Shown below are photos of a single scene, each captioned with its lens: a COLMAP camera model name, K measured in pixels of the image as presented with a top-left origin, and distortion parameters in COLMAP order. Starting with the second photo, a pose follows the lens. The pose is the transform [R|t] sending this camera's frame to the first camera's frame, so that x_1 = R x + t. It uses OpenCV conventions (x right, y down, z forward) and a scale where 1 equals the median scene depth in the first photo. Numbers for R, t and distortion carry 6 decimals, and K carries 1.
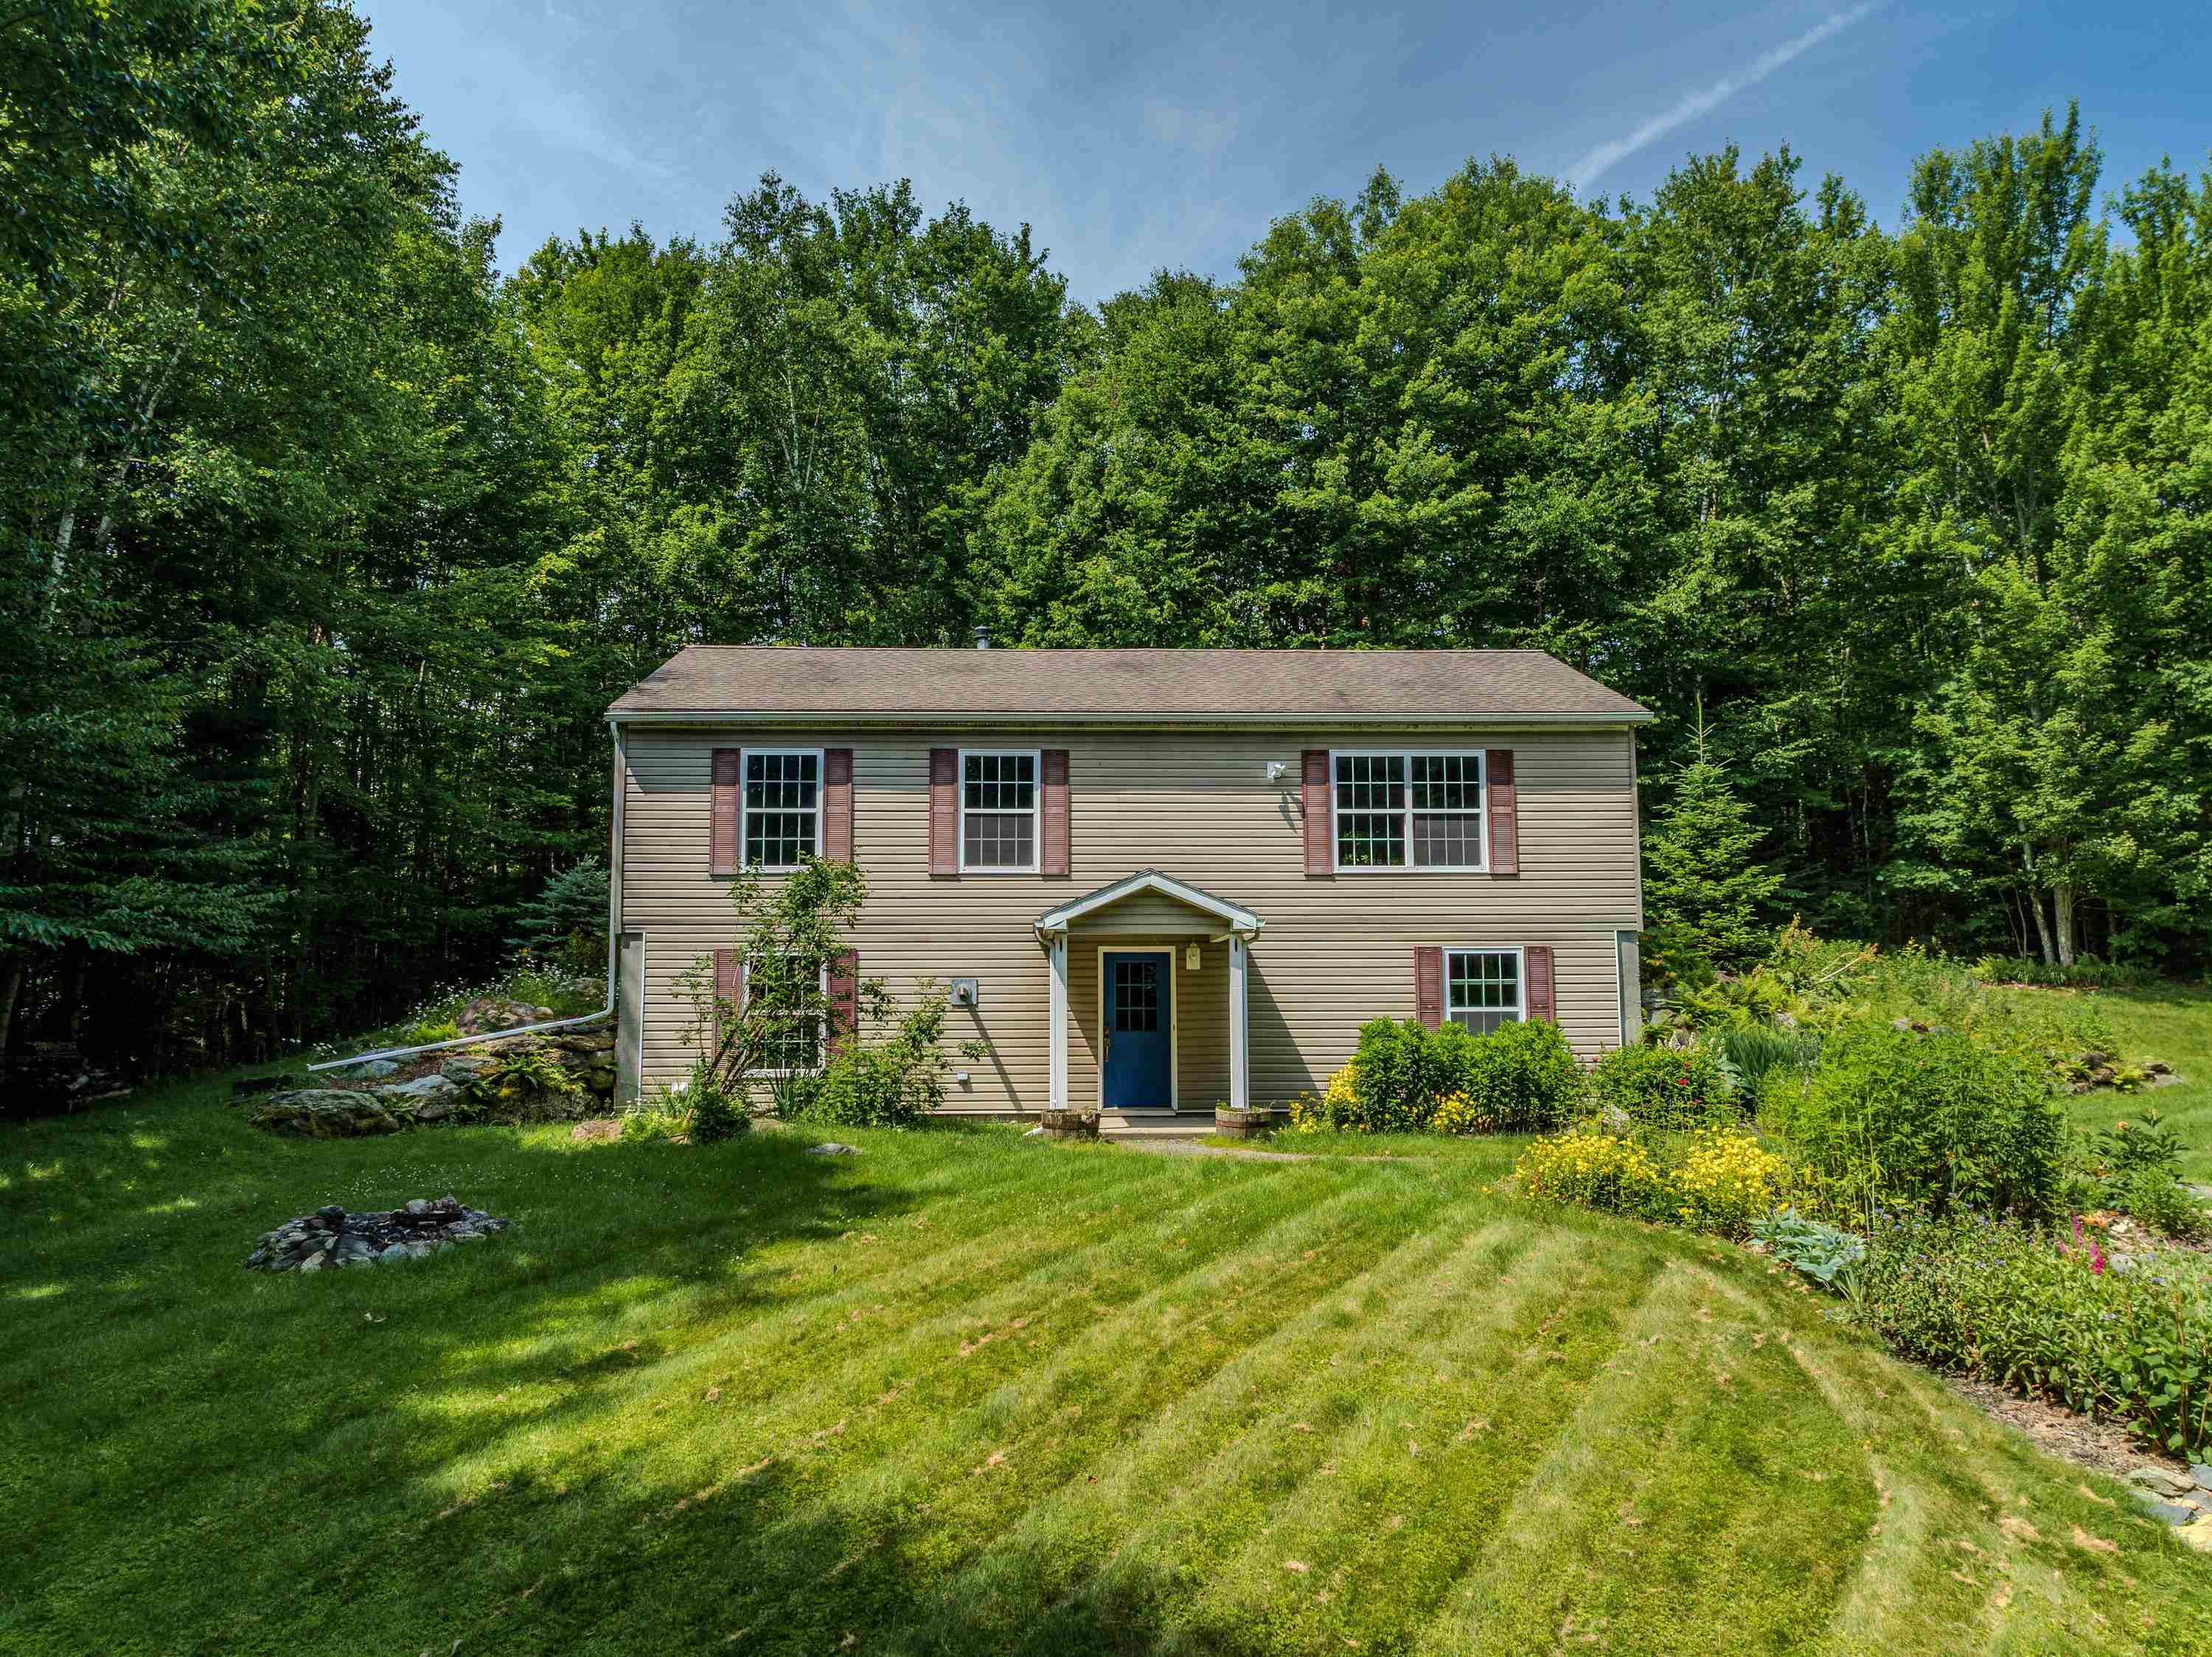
lens RADIAL K [[1552.7, 0, 1104.0], [0, 1552.7, 825.7], [0, 0, 1]] dist [-0.024838, 0.012816]
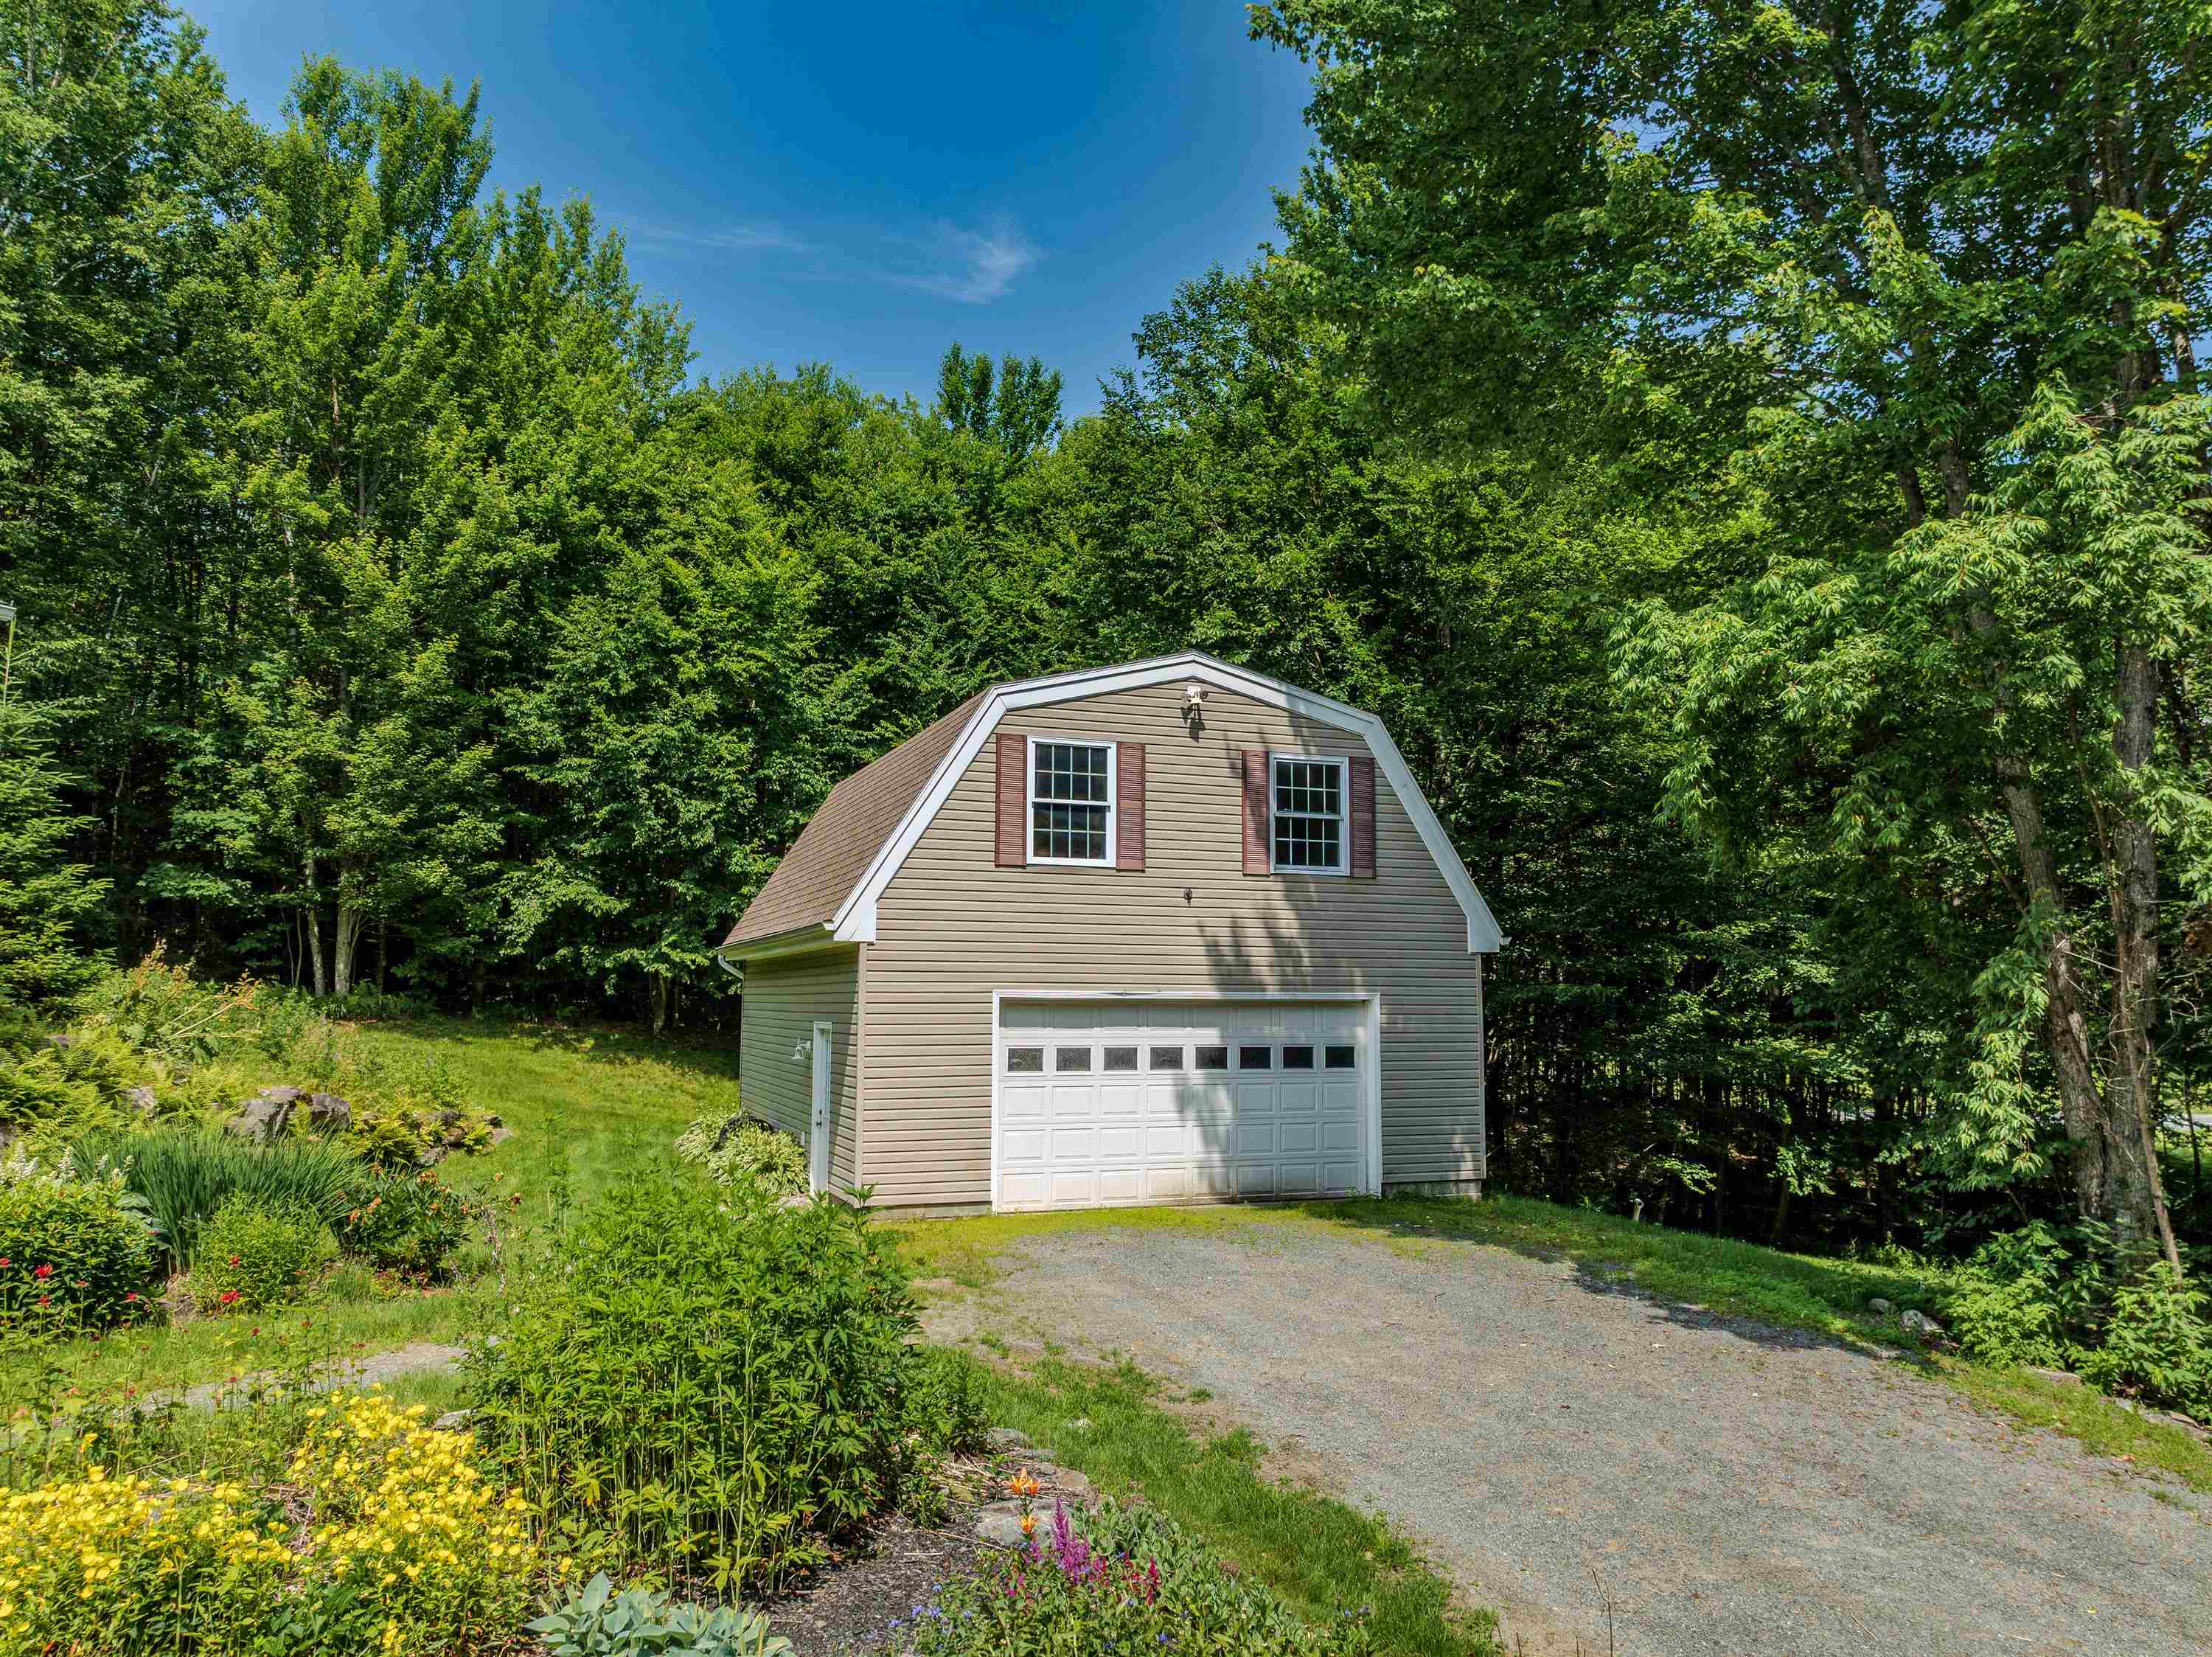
lens RADIAL K [[1552.7, 0, 1102.0], [0, 1552.7, 826.1], [0, 0, 1]] dist [-0.024838, 0.012816]
pose [[0.447558, 0.105998, 0.887950, 0.013777], [-0.105888, 0.992246, -0.065077, 0.005277], [-0.887964, -0.064898, 0.455312, 0.274042]]
